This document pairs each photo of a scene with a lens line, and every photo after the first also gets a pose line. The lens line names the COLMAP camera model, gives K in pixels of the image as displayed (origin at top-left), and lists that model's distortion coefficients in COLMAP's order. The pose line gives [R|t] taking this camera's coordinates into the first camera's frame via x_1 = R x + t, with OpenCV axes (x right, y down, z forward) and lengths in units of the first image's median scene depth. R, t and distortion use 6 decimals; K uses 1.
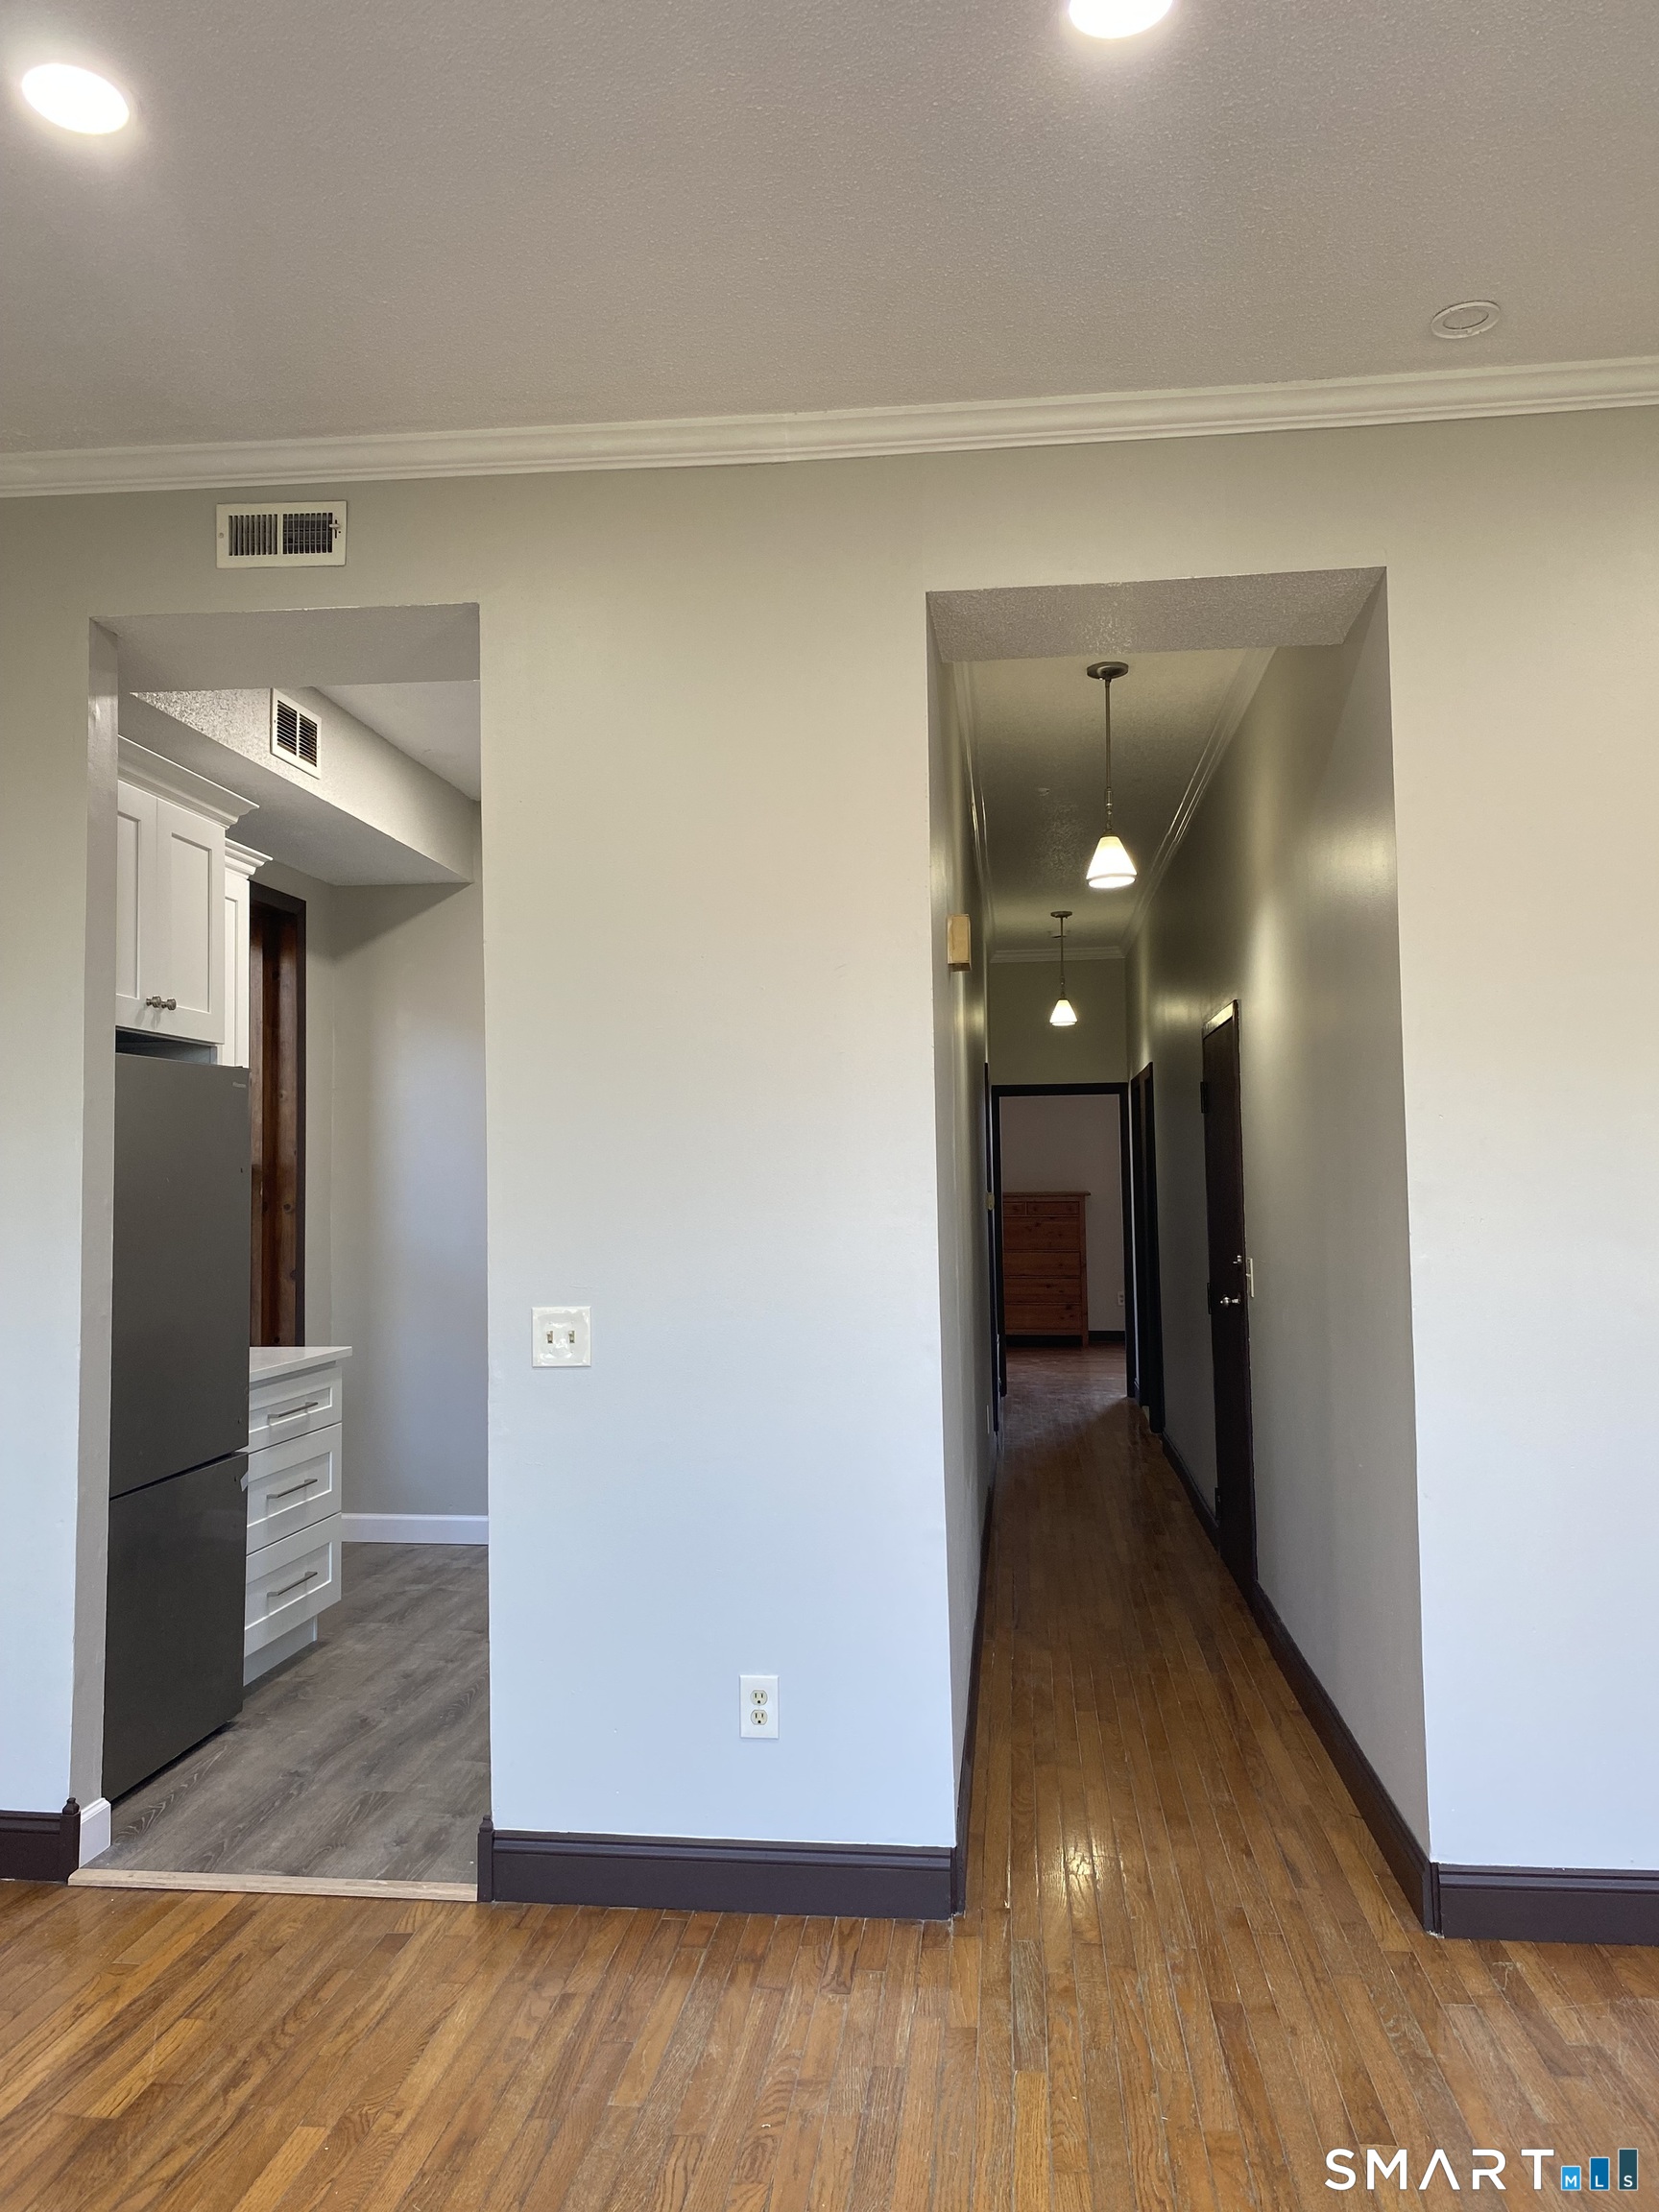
lens RADIAL K [[1655.1, 0, 822.9], [0, 1655.1, 1088.1], [0, 0, 1]] dist [0.004258, -0.003614]
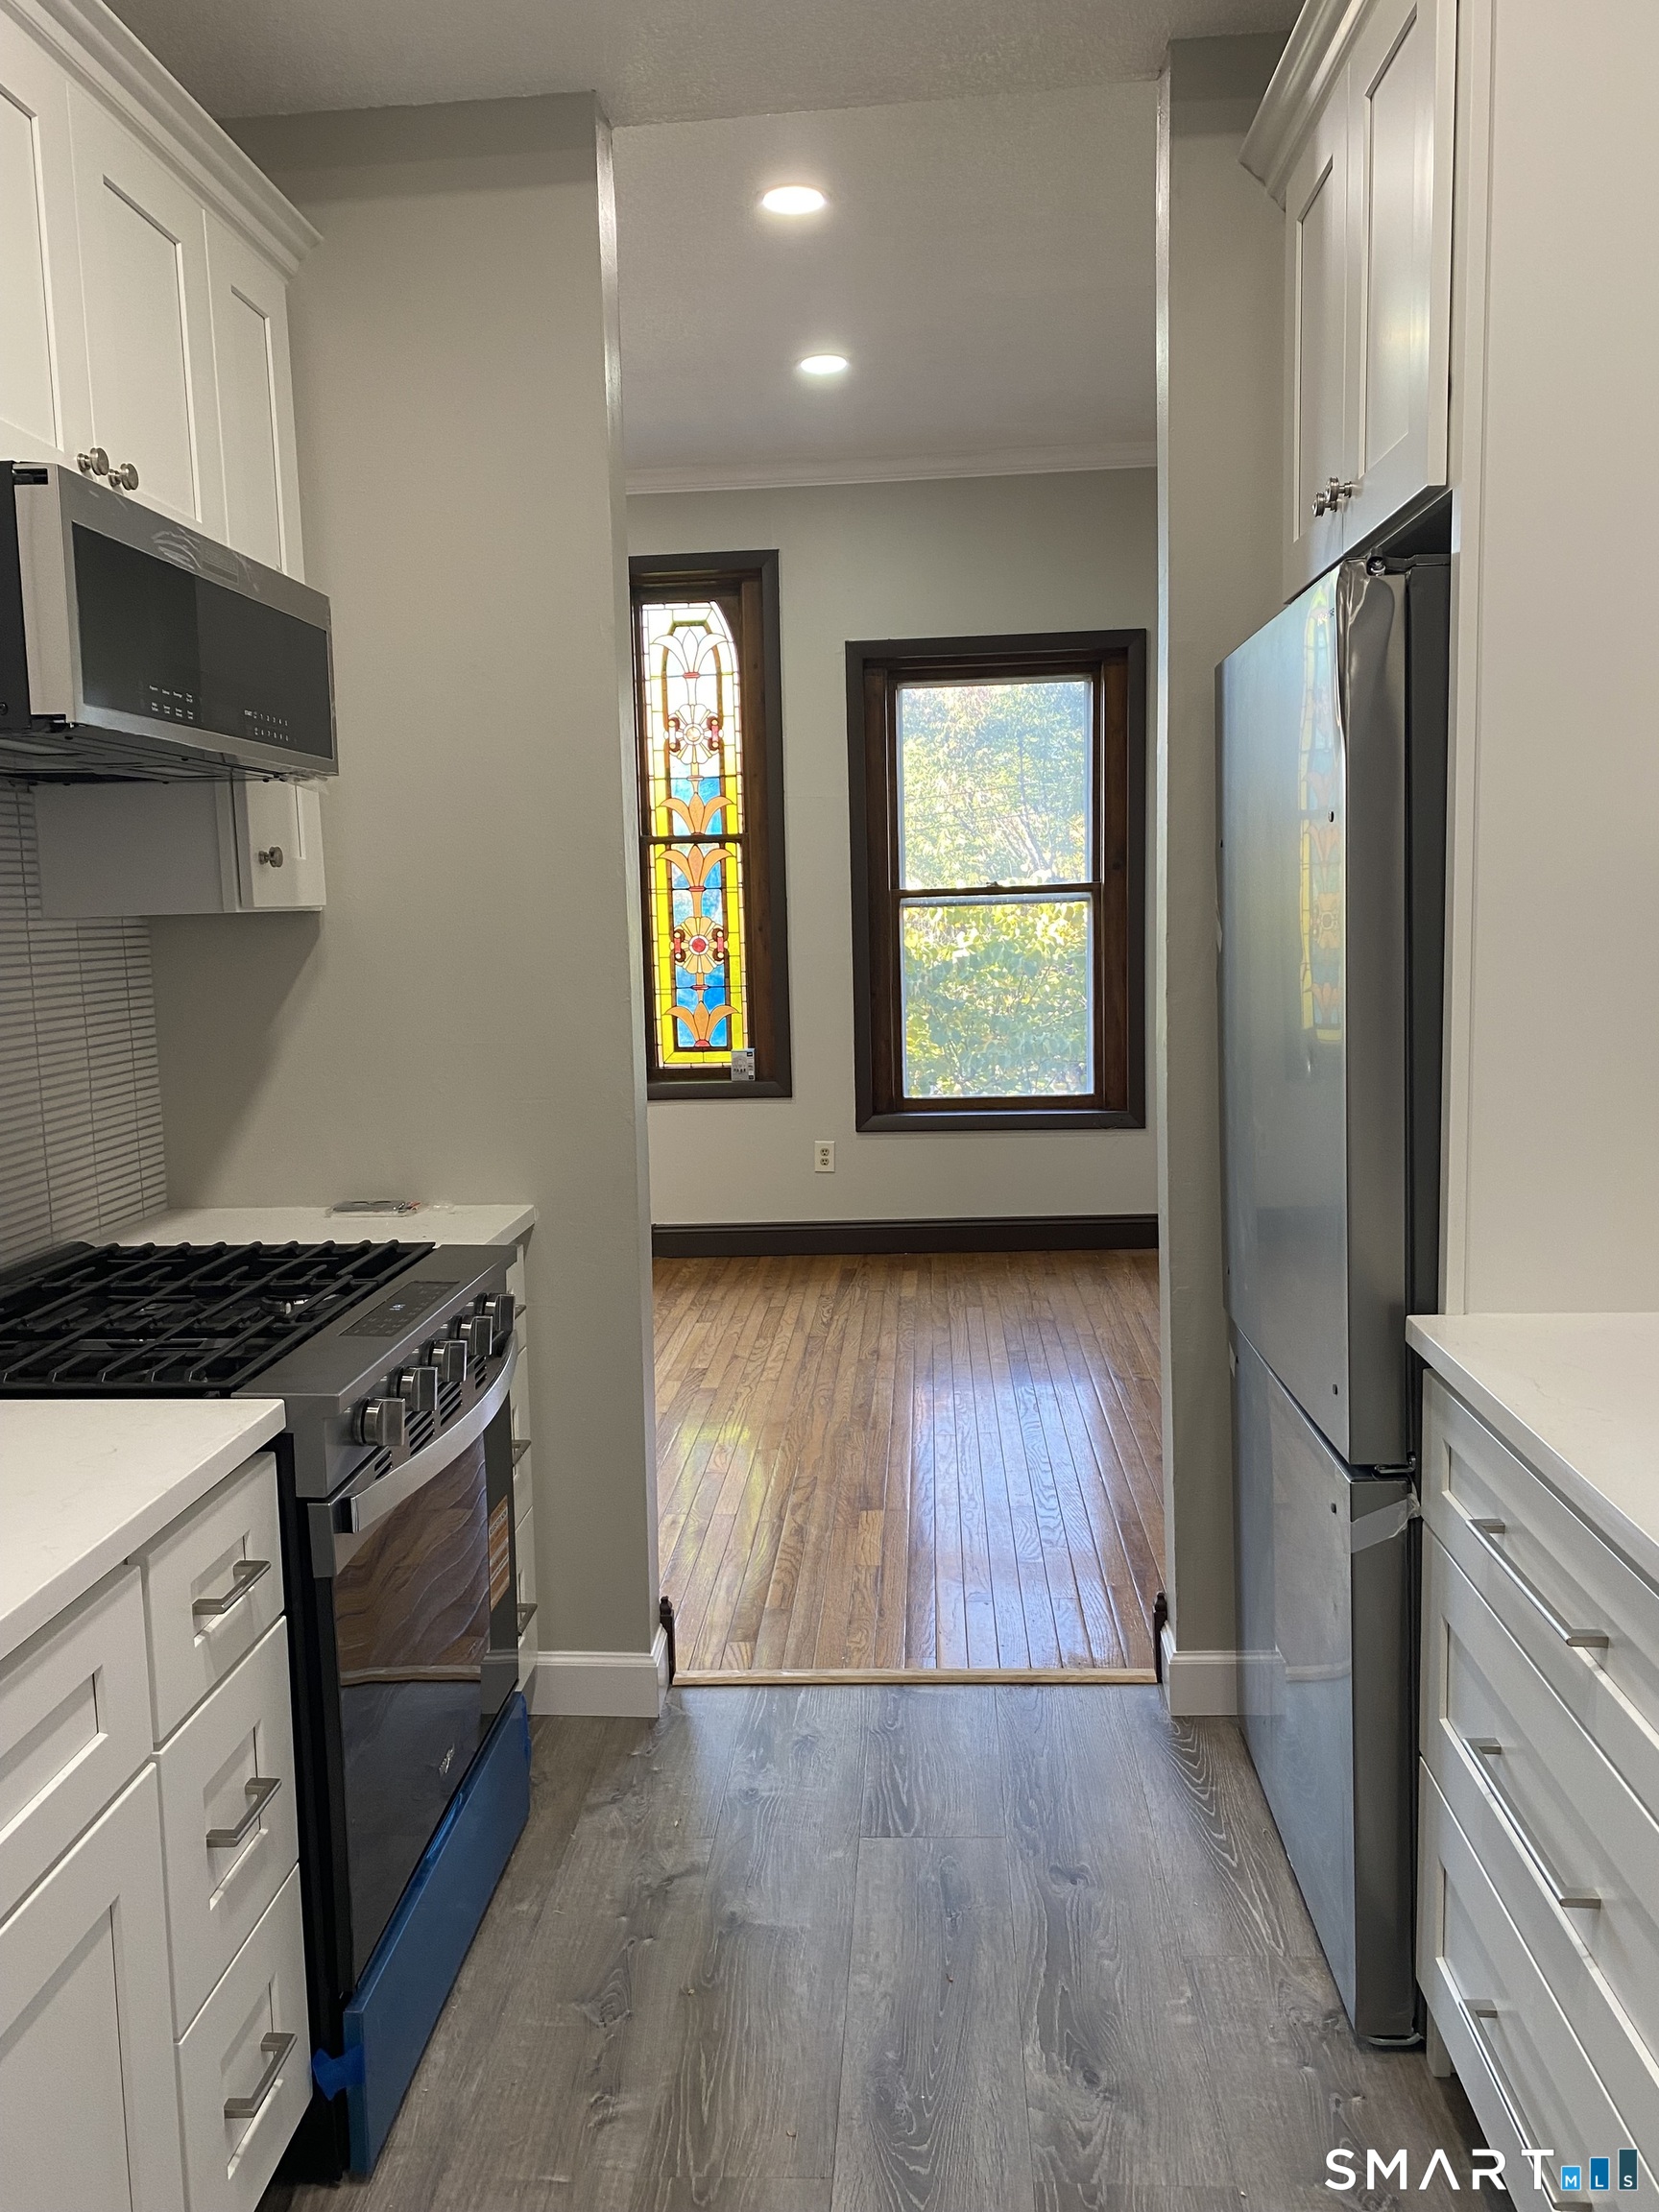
lens RADIAL K [[1655.1, 0, 822.9], [0, 1655.1, 1088.1], [0, 0, 1]] dist [0.004258, -0.003614]
pose [[-0.997803, 0.046763, -0.046921, -0.289074], [0.043924, 0.997243, 0.059808, 0.127756], [0.049589, 0.057616, -0.997107, 2.093896]]
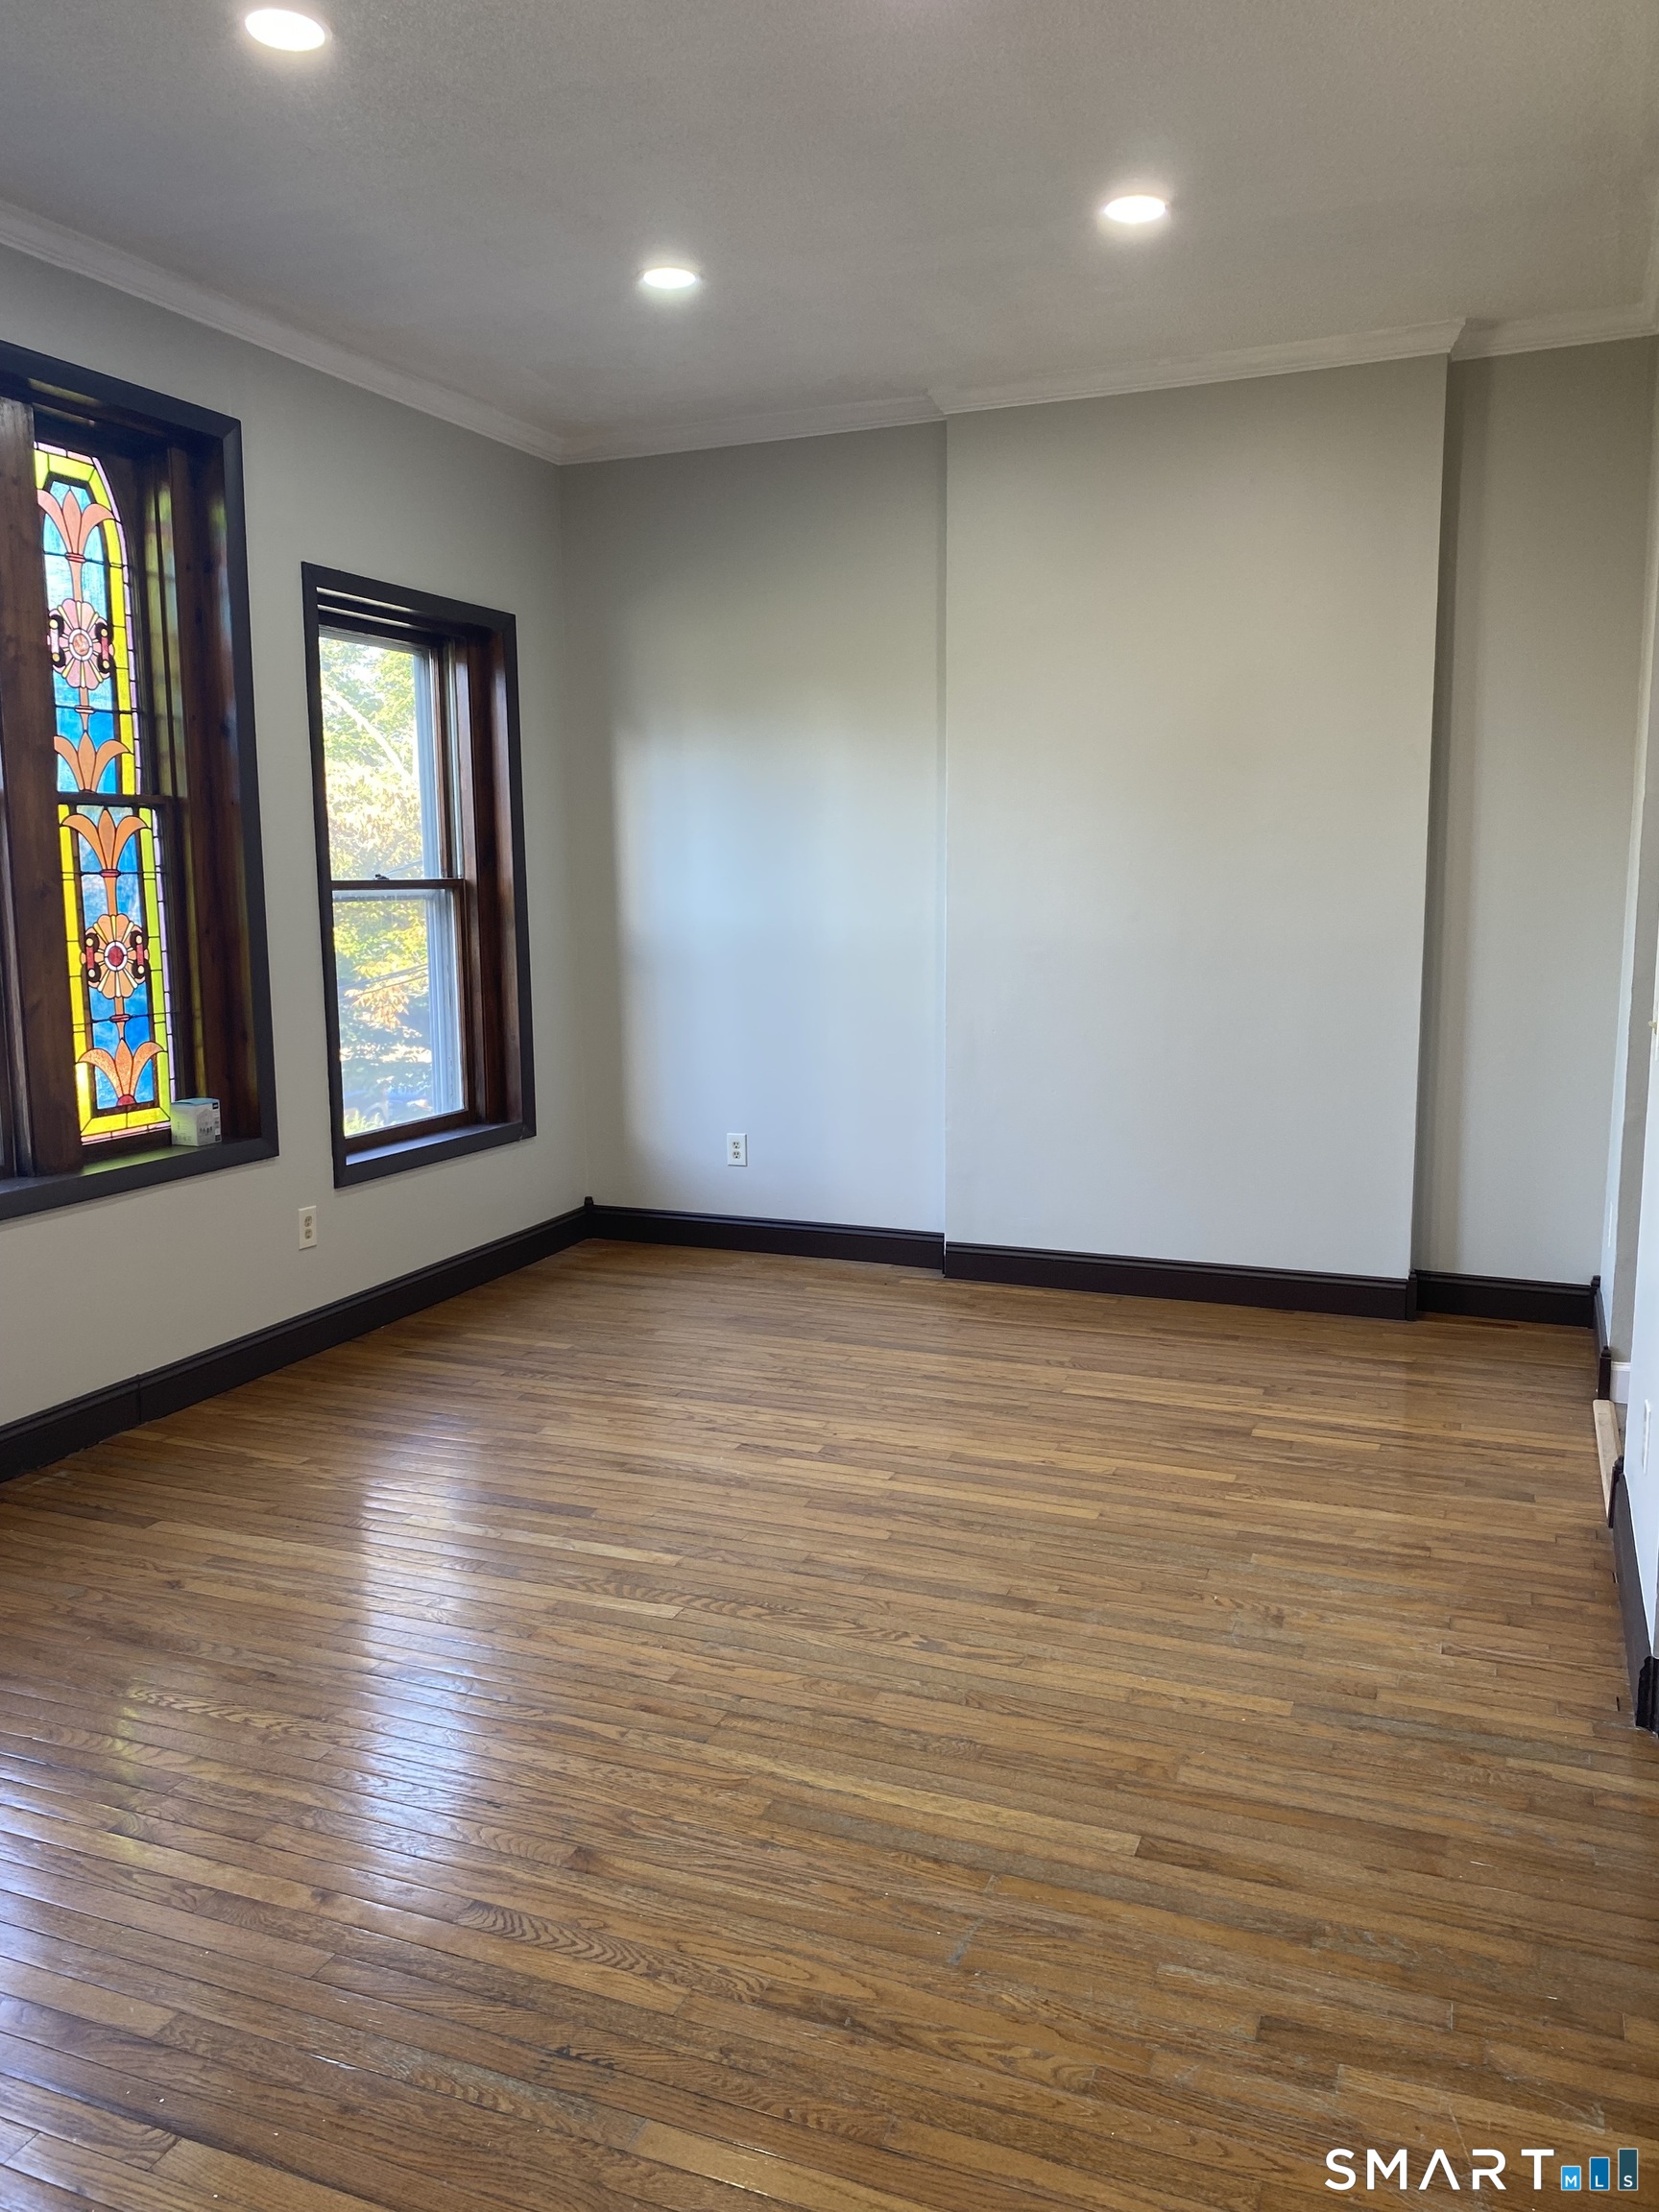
lens RADIAL K [[1689.6, 0, 828.6], [0, 1689.6, 1028.0], [0, 0, 1]] dist [0.001534, -0.046697]
pose [[-0.263506, 0.106407, -0.958771, 1.060387], [0.068541, 0.993451, 0.091418, 0.031918], [0.962220, -0.041626, -0.269073, 0.903613]]
